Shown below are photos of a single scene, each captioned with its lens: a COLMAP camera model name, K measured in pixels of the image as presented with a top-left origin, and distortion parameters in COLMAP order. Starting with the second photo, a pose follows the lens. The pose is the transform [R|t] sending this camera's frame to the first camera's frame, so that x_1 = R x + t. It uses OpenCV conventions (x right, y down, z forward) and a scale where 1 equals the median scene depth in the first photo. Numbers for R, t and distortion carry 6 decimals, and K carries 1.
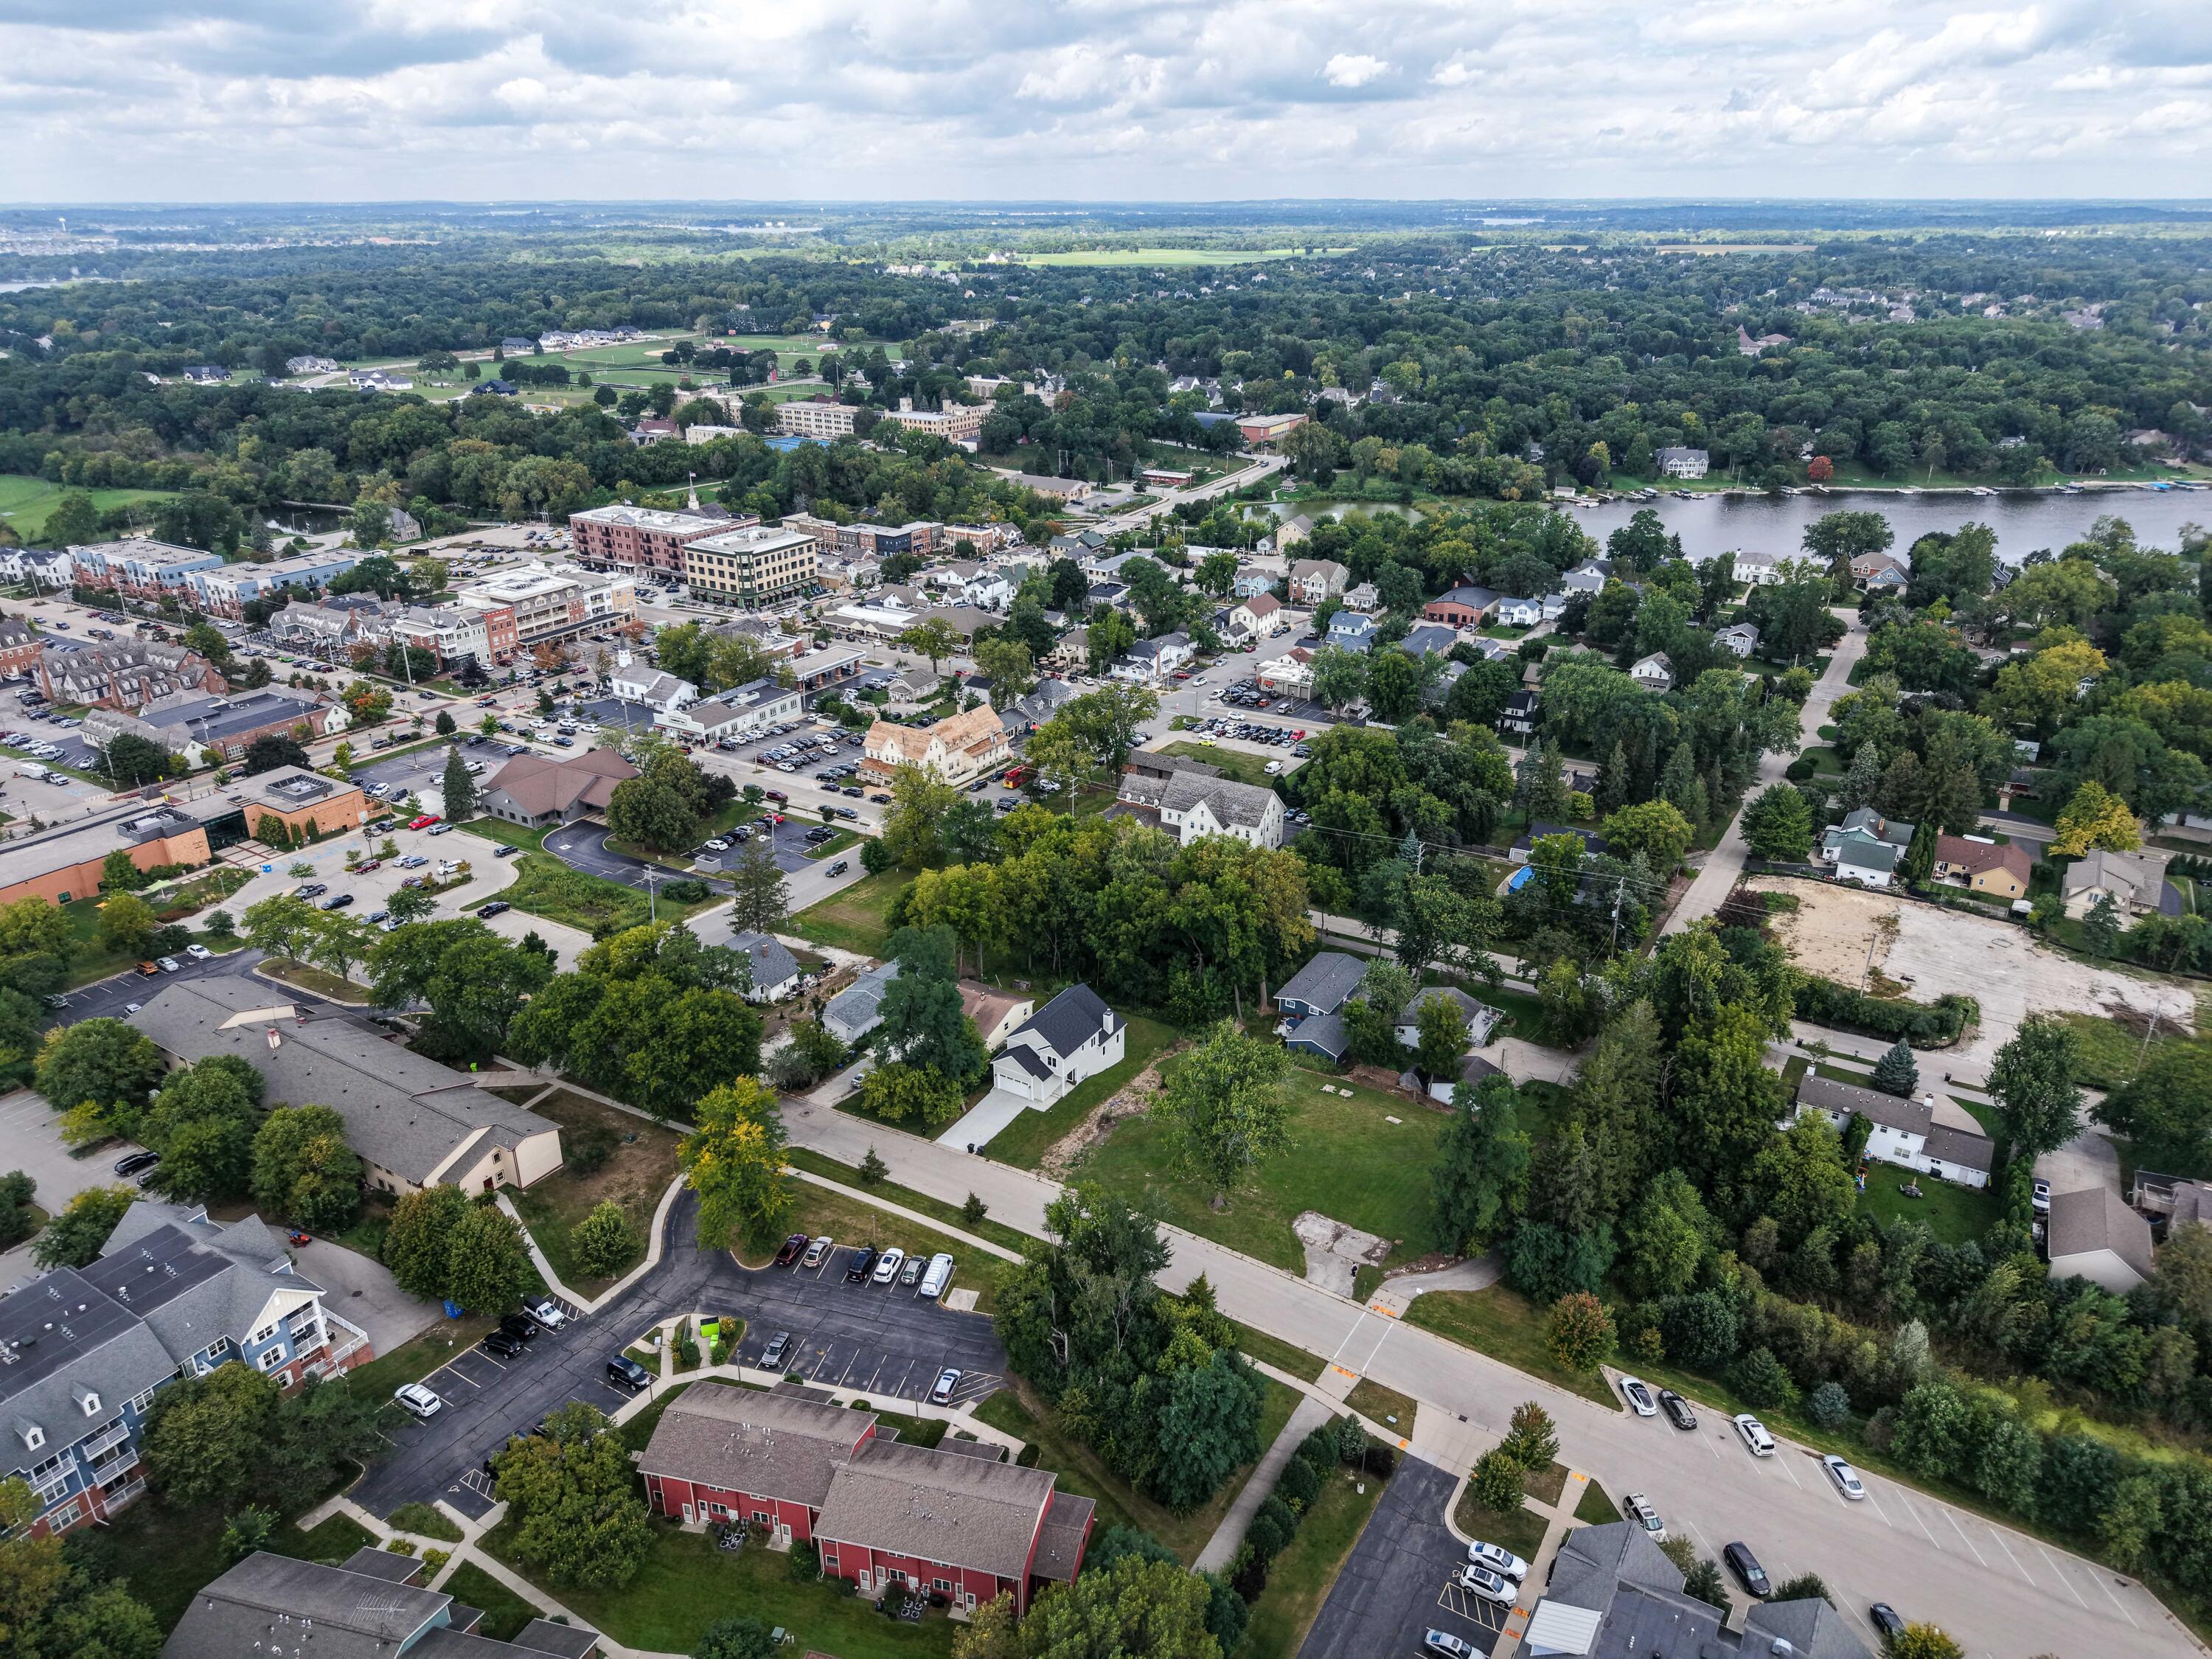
lens RADIAL K [[1478.3, 0, 1106.5], [0, 1478.3, 829.6], [0, 0, 1]] dist [0.028613, -0.029994]
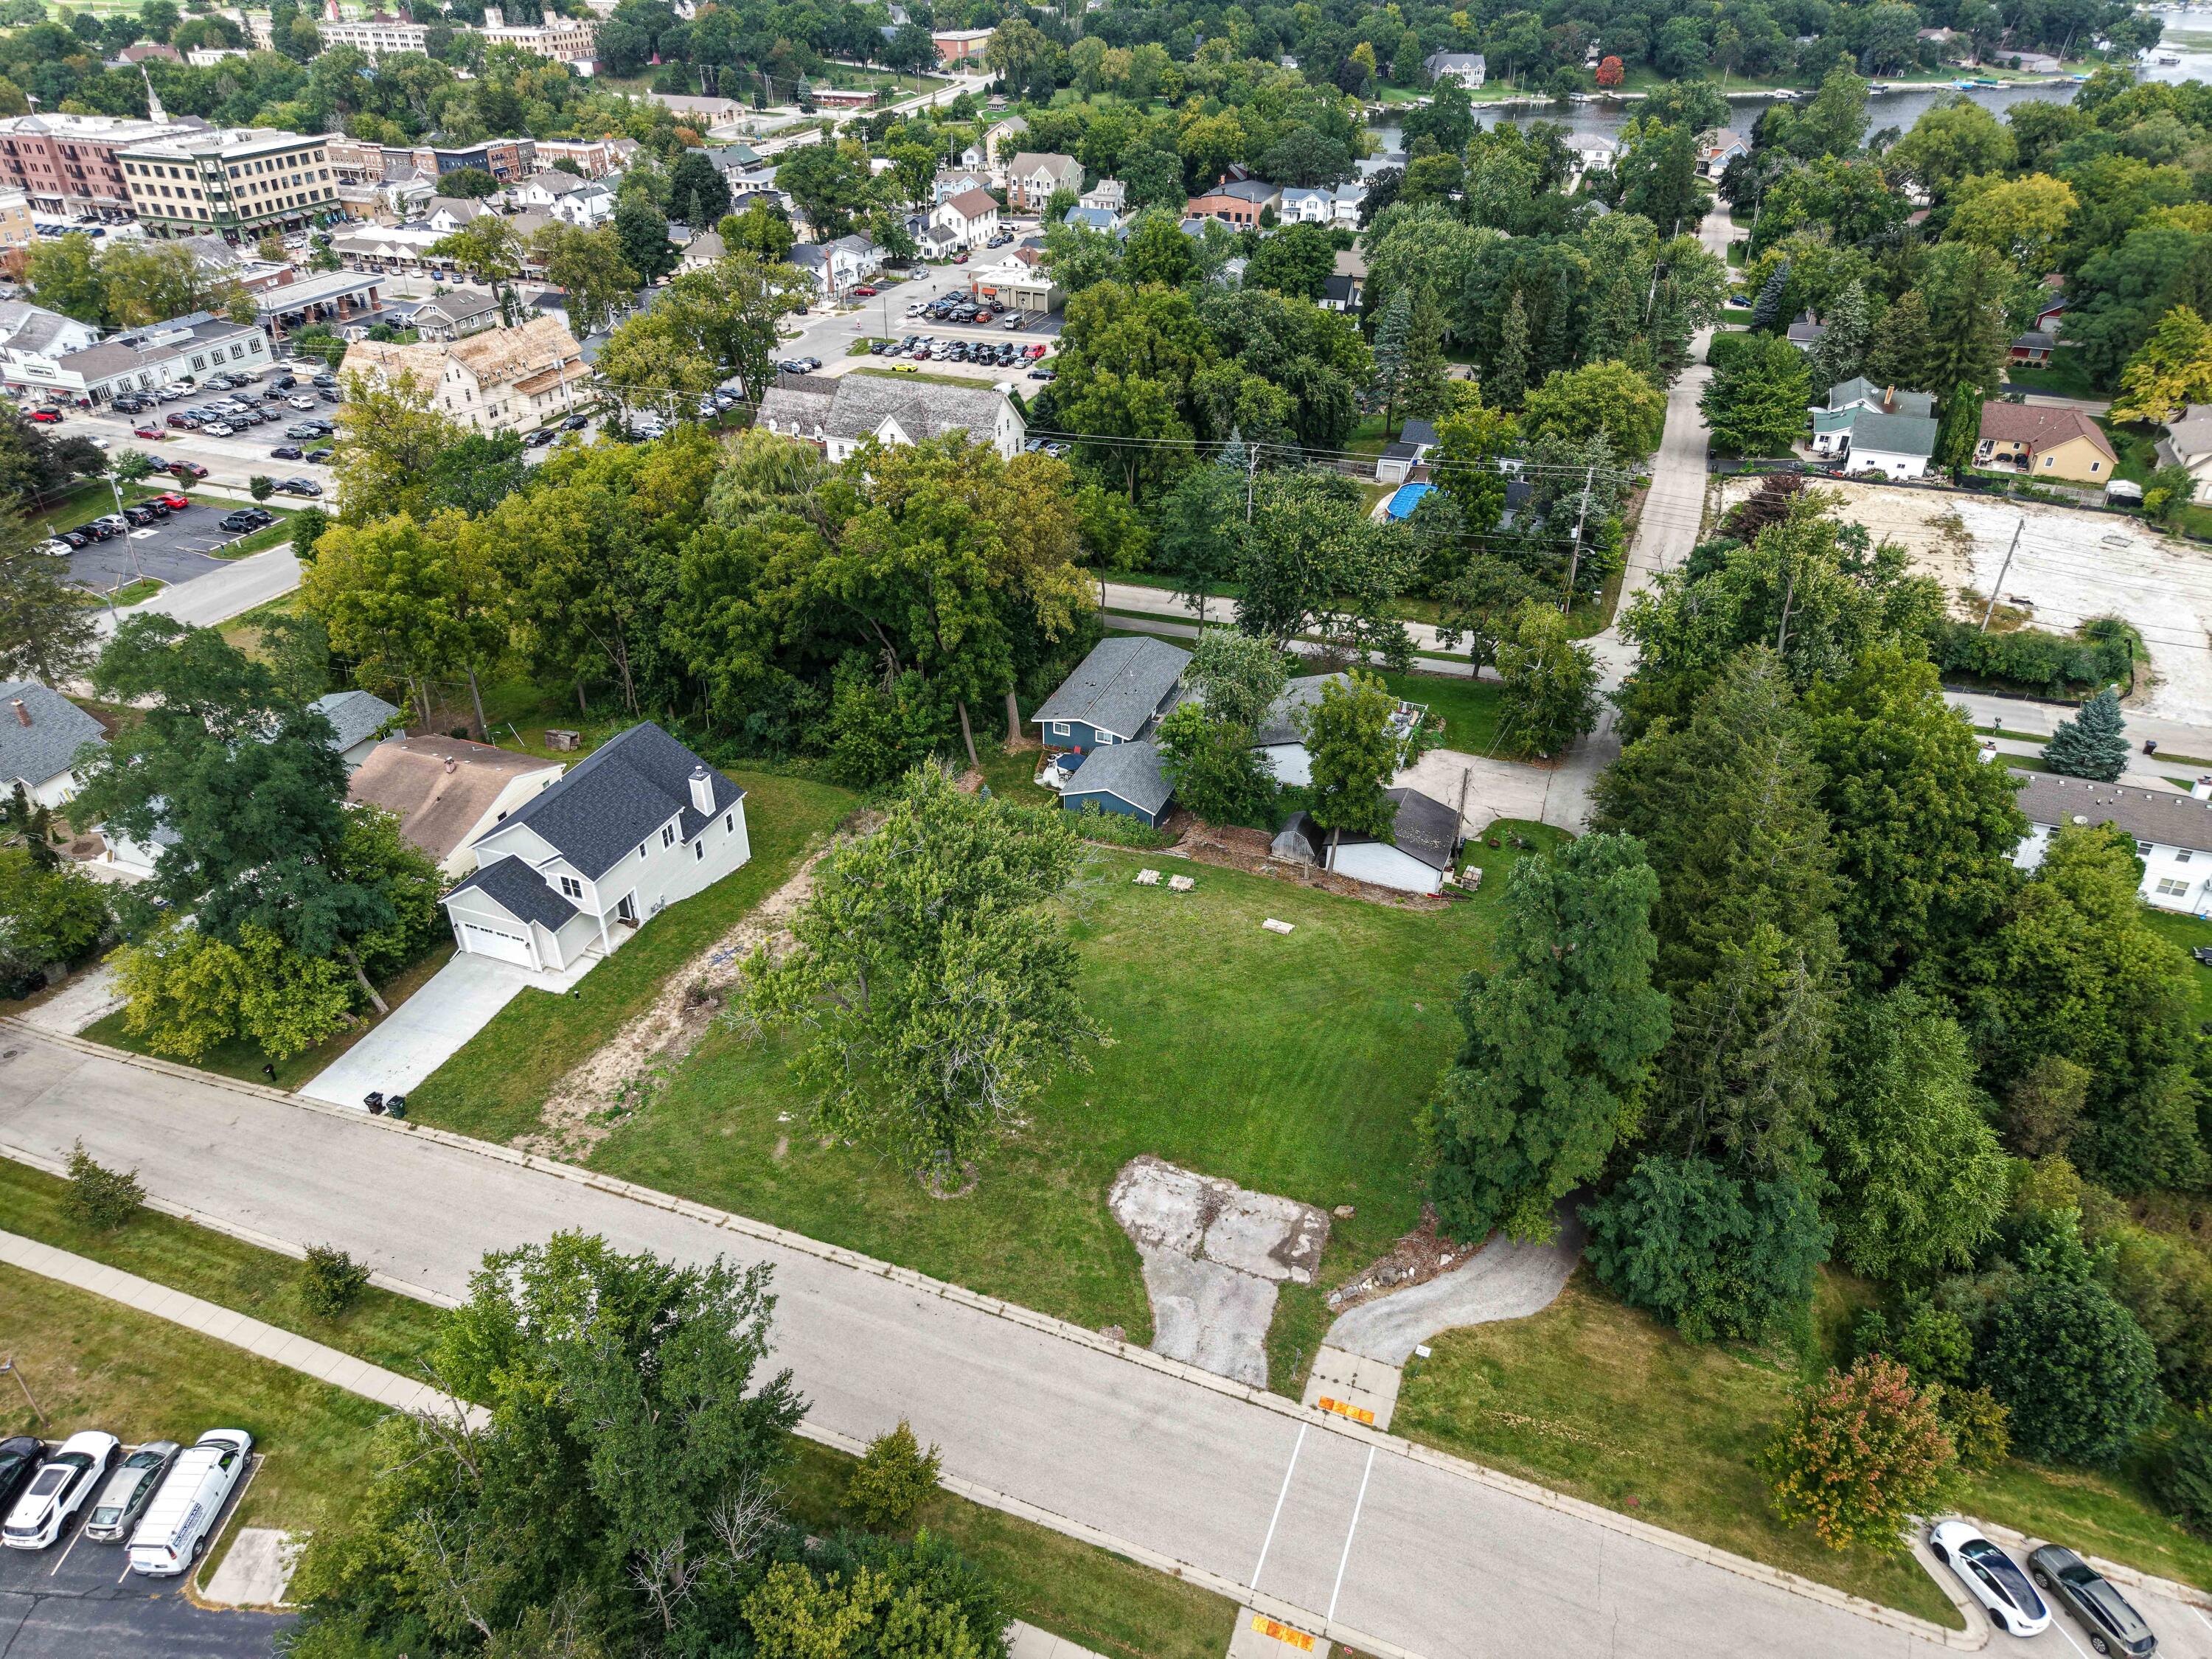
lens RADIAL K [[1478.3, 0, 1104.7], [0, 1478.3, 830.0], [0, 0, 1]] dist [0.028613, -0.029994]
pose [[0.982929, -0.098024, 0.155695, 0.040195], [0.070843, 0.982647, 0.171425, 0.049359], [-0.169797, -0.157469, 0.972817, 0.358532]]
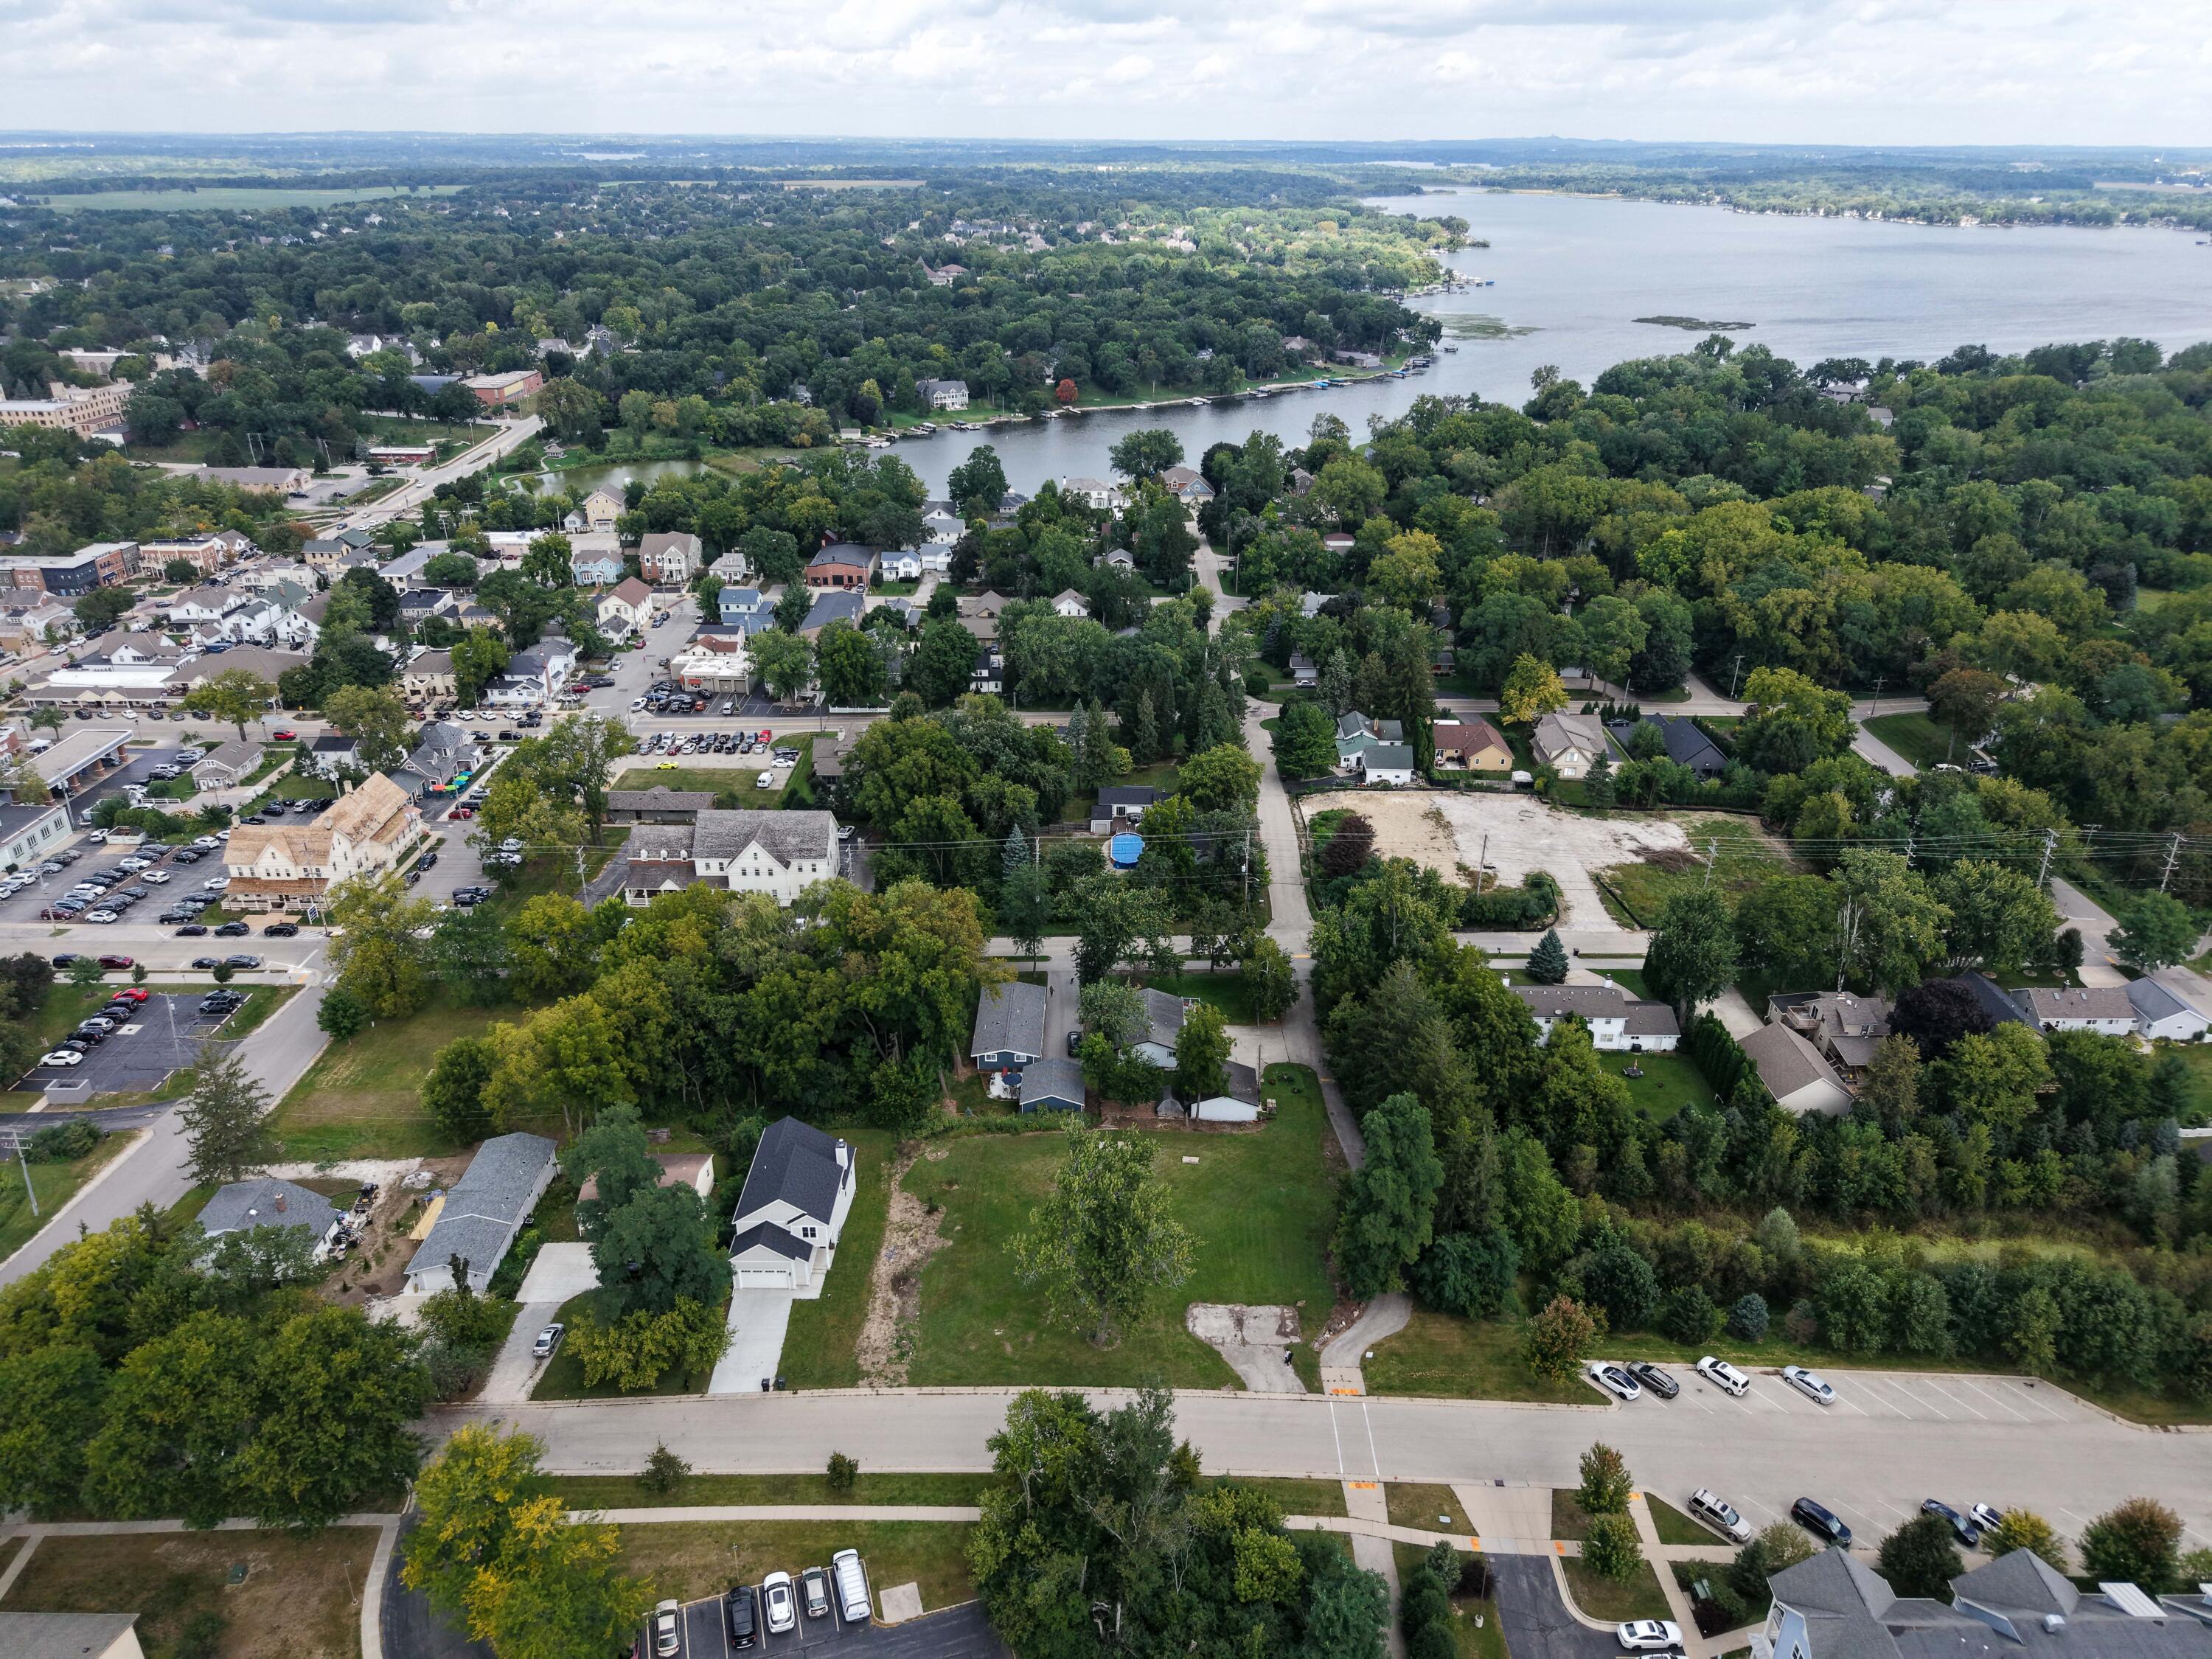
lens RADIAL K [[1478.3, 0, 1108.0], [0, 1478.3, 818.3], [0, 0, 1]] dist [0.028613, -0.029994]
pose [[0.853400, -0.210795, 0.476733, -0.158998], [0.196377, 0.977214, 0.080555, -0.059994], [-0.482851, 0.024874, 0.875349, 0.165490]]
